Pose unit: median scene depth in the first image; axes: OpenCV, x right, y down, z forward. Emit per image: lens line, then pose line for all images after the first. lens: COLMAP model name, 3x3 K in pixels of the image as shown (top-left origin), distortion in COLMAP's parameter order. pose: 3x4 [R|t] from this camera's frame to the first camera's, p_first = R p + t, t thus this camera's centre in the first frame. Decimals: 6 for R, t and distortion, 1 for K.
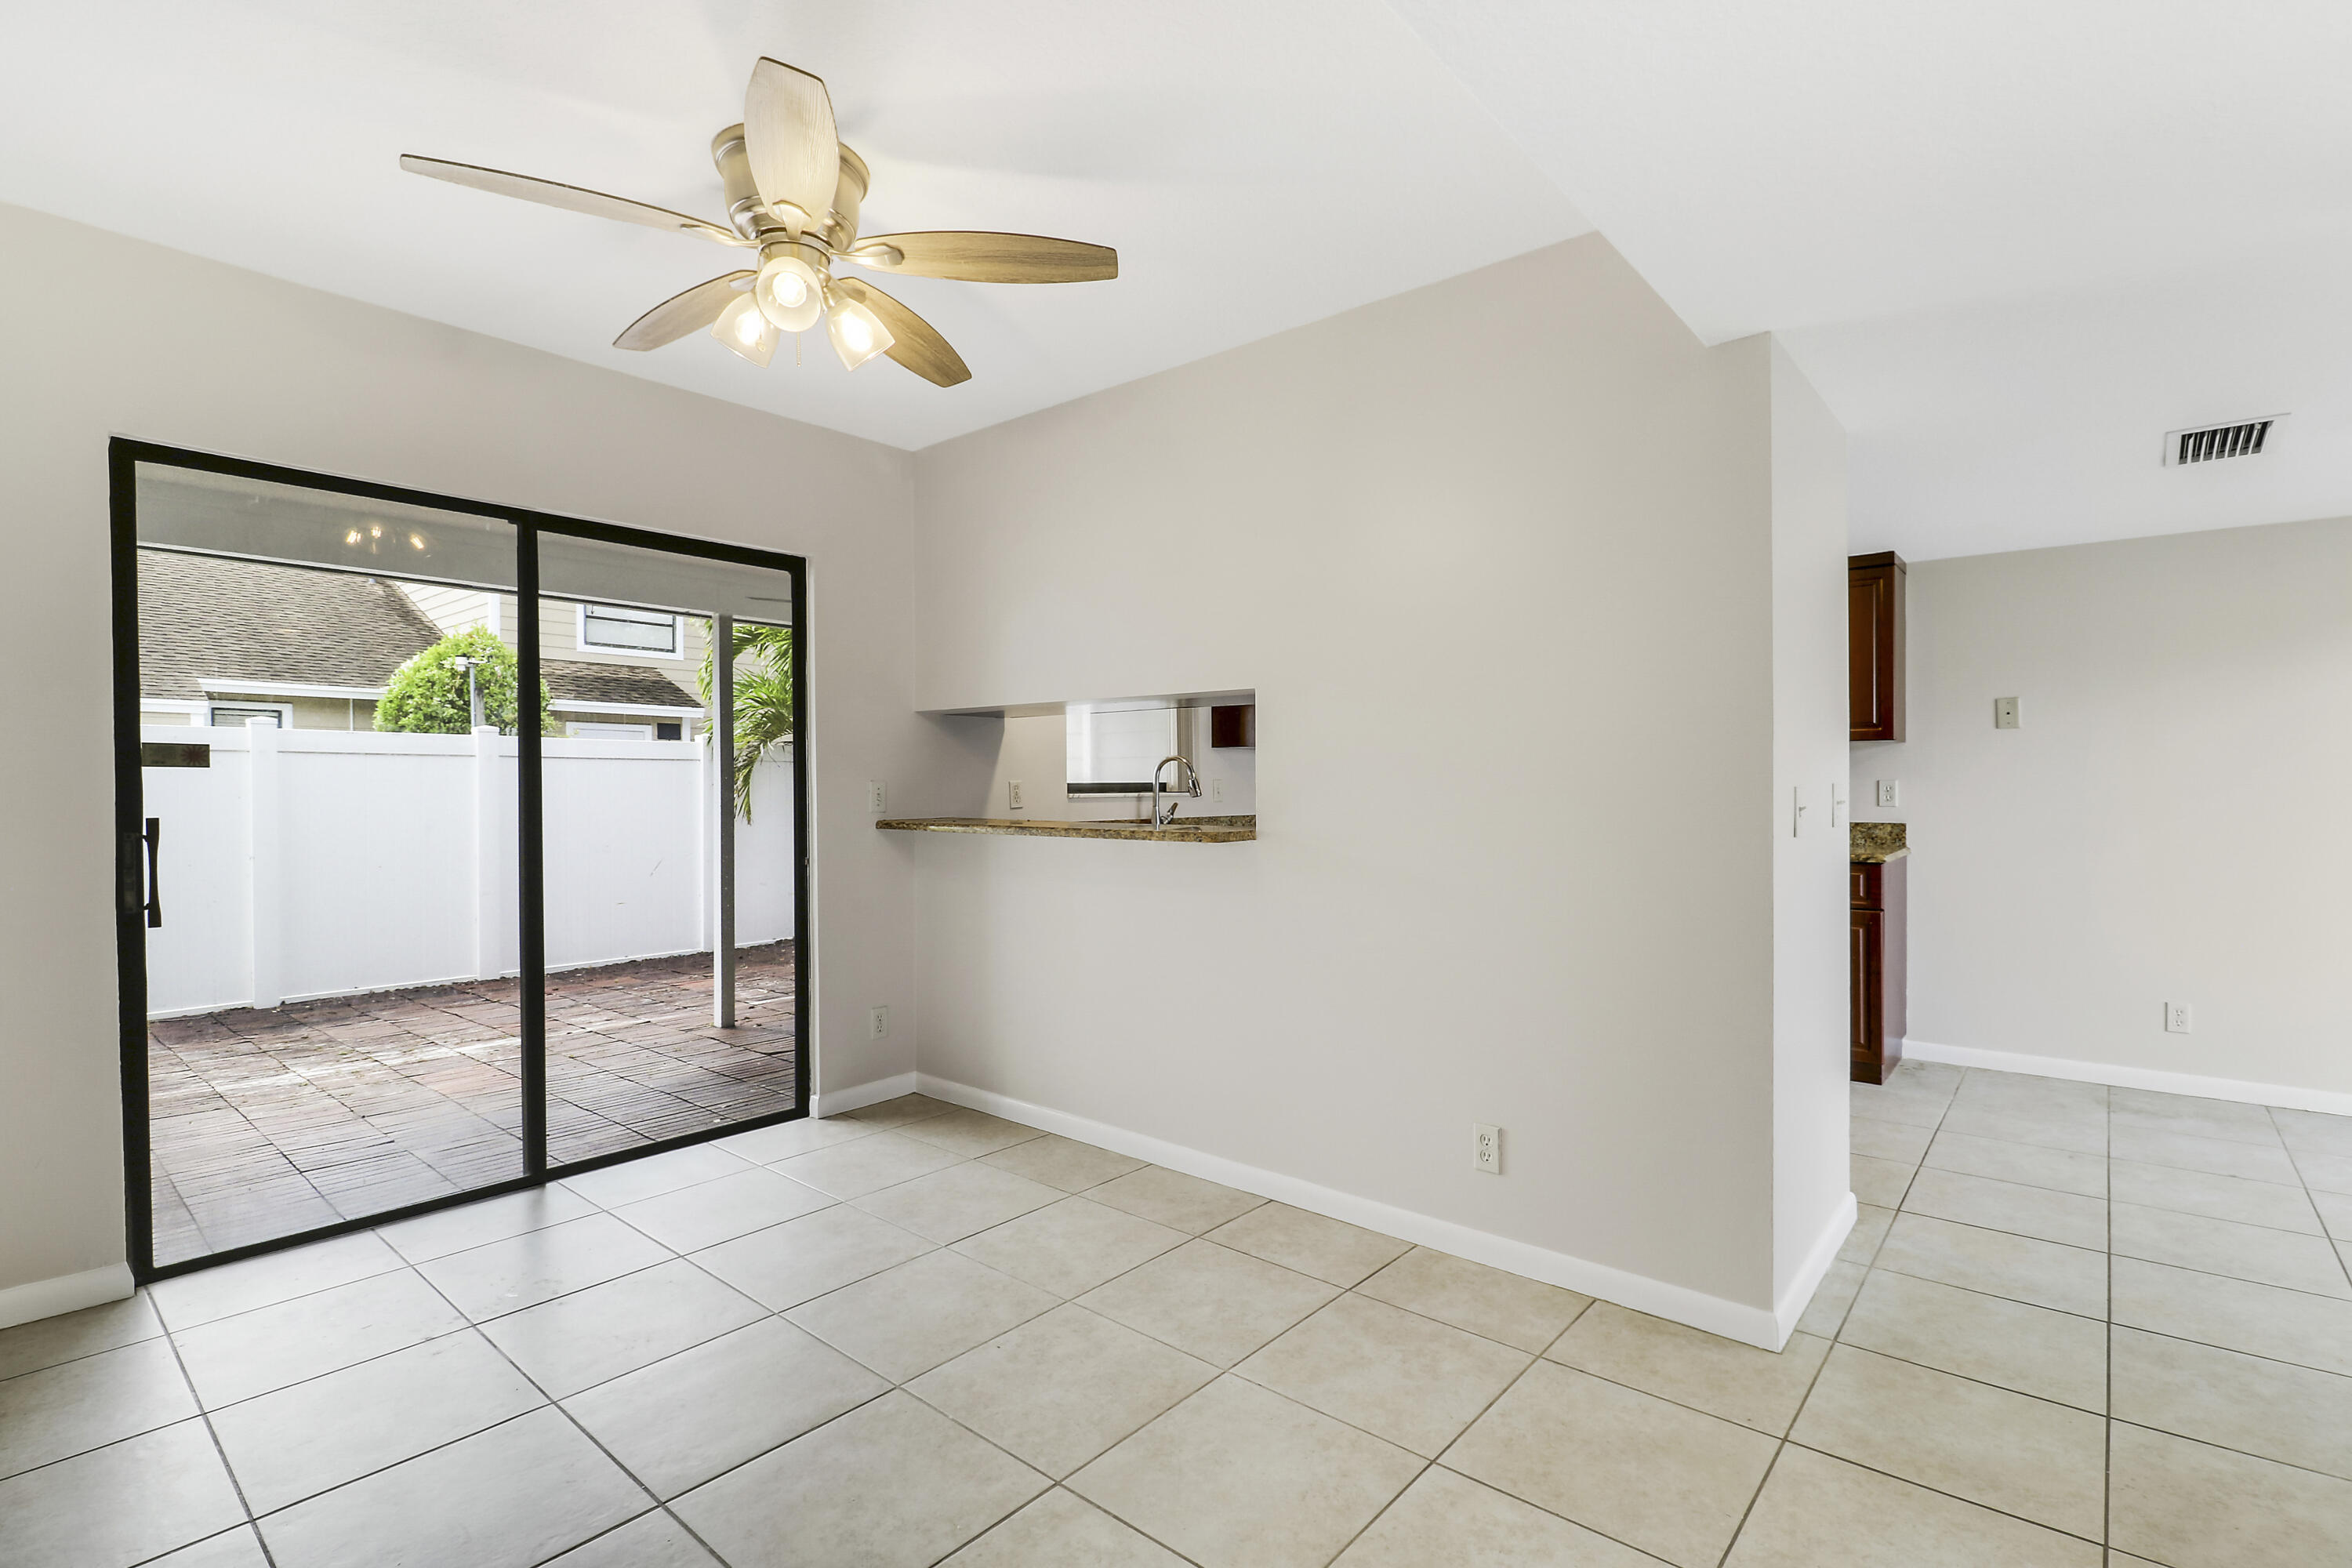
lens RADIAL K [[1115.7, 0, 1192.0], [0, 1115.7, 777.1], [0, 0, 1]] dist [0.012764, -0.006635]
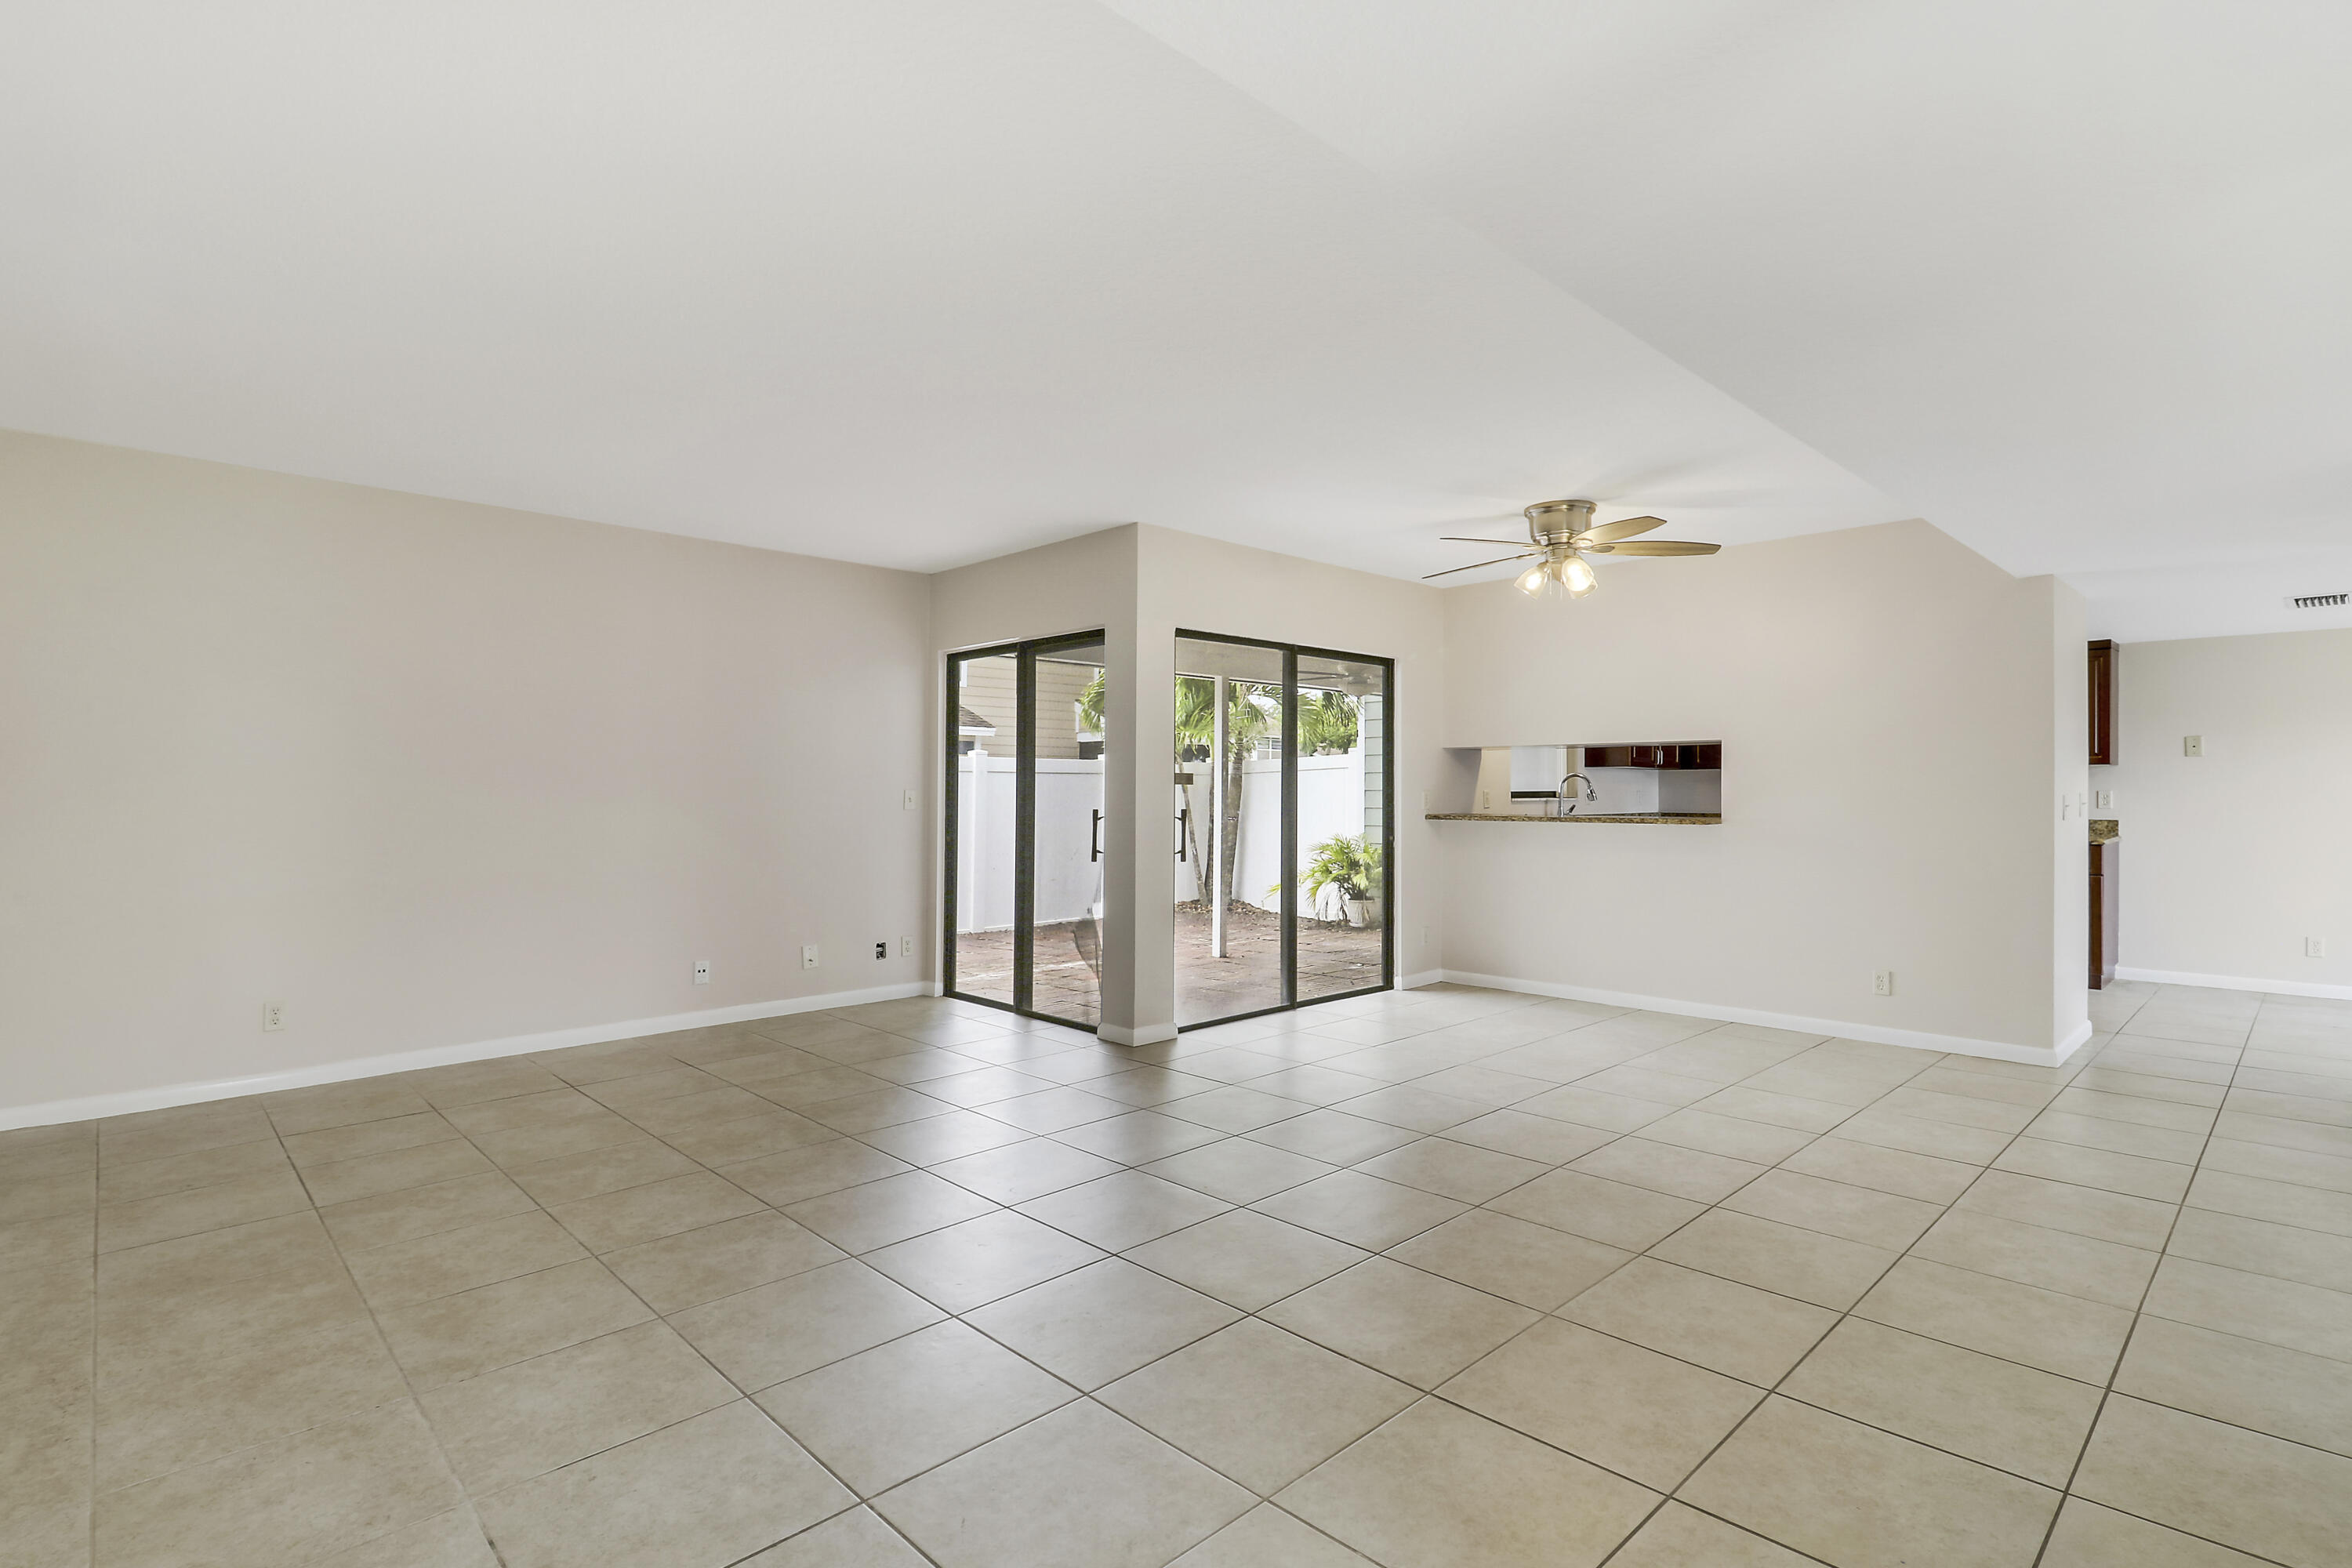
lens RADIAL K [[1115.7, 0, 1151.7], [0, 1115.7, 784.2], [0, 0, 1]] dist [0.012764, -0.006635]
pose [[0.990890, 0.001330, -0.134671, -0.472036], [-0.001440, 0.999999, -0.000715, -0.003757], [0.134669, 0.000903, 0.990890, -0.706658]]
